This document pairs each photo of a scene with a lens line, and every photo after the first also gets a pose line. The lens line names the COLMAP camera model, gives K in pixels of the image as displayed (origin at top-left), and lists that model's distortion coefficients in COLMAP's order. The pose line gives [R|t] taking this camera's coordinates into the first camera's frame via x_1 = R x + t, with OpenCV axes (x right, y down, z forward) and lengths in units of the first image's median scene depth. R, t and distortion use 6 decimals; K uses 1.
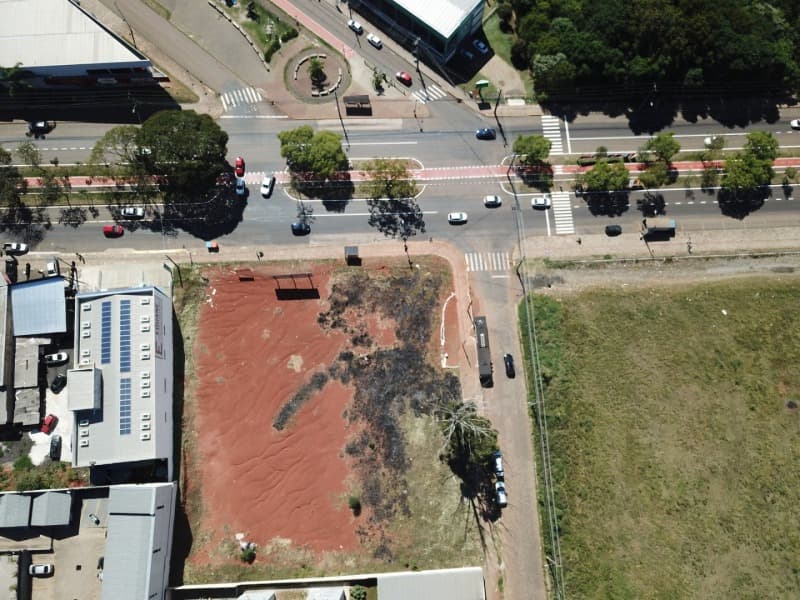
lens RADIAL K [[611.4, 0, 403.6], [0, 611.4, 296.8], [0, 0, 1]] dist [0.019310, -0.024117]
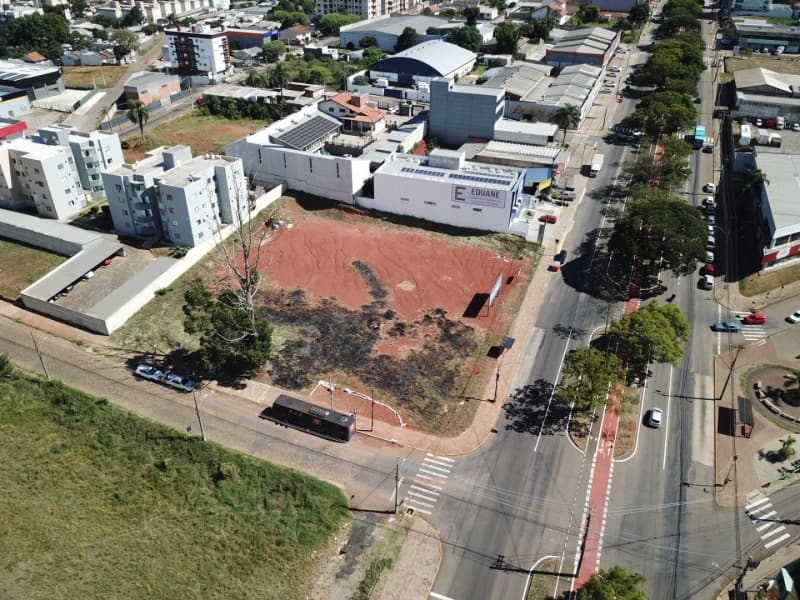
lens RADIAL K [[611.4, 0, 402.2], [0, 611.4, 303.8], [0, 0, 1]] dist [0.019310, -0.024117]
pose [[-0.432387, 0.469307, -0.769930, 0.563233], [-0.880064, -0.033771, 0.473652, -0.333198], [0.196287, 0.882389, 0.427623, 0.608068]]
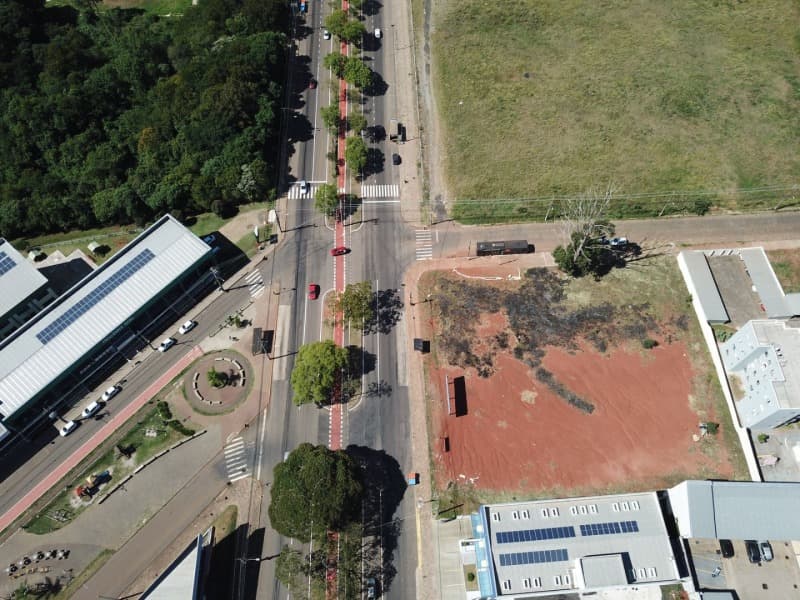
lens RADIAL K [[611.4, 0, 404.1], [0, 611.4, 300.9], [0, 0, 1]] dist [0.019310, -0.024117]
pose [[0.021490, -0.881117, 0.472410, -0.524048], [0.969257, 0.134208, 0.206226, -0.331551], [-0.245111, 0.453455, 0.856913, 0.079768]]
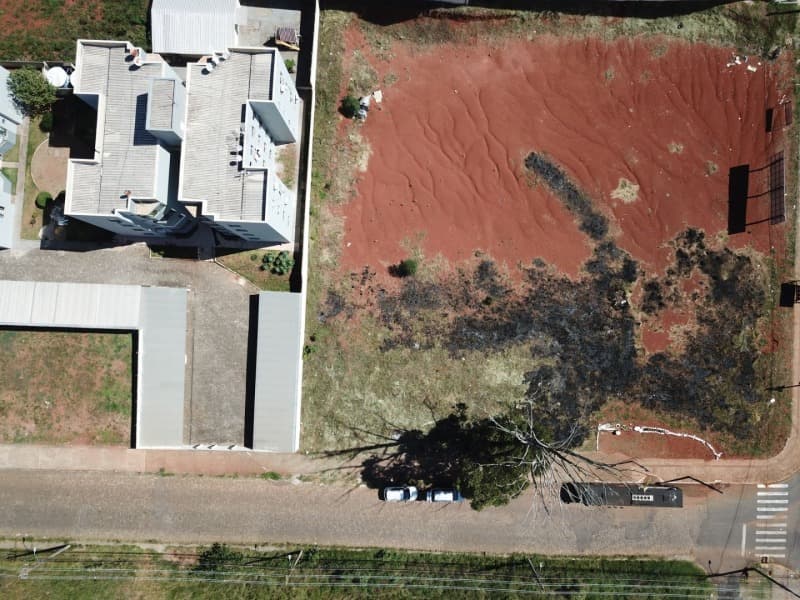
lens RADIAL K [[611.4, 0, 407.1], [0, 611.4, 302.8], [0, 0, 1]] dist [0.019310, -0.024117]
pose [[-0.092929, 0.993172, -0.070522, 0.003662], [-0.966610, -0.073002, 0.245635, 0.160202], [0.238809, 0.090994, 0.966794, 0.338896]]
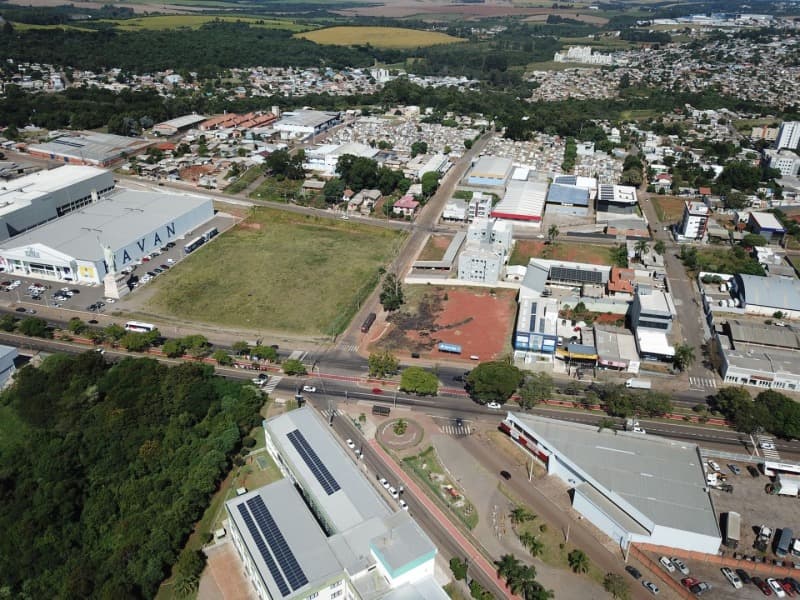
lens RADIAL K [[611.4, 0, 400.8], [0, 611.4, 305.4], [0, 0, 1]] dist [0.019310, -0.024117]
pose [[-0.944102, -0.170722, 0.282003, -0.542859], [0.315121, -0.216172, 0.924104, -1.769599], [-0.096803, 0.961314, 0.257886, 0.403597]]
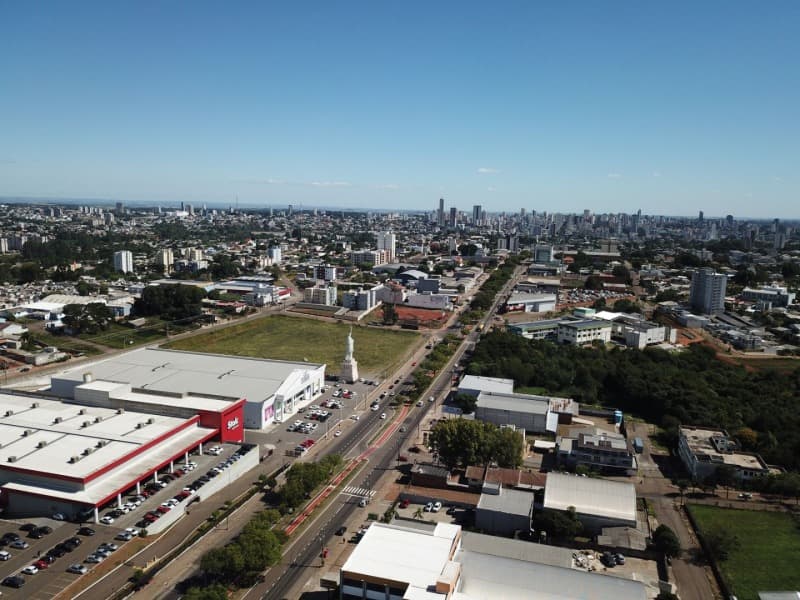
lens RADIAL K [[609.7, 0, 402.1], [0, 609.7, 297.6], [0, 0, 1]] dist [0.058232, -0.033724]
pose [[-0.329829, 0.127343, -0.935412, 3.379991], [-0.923790, 0.160597, 0.347594, -1.111339], [0.194488, 0.978771, 0.064669, 0.603486]]
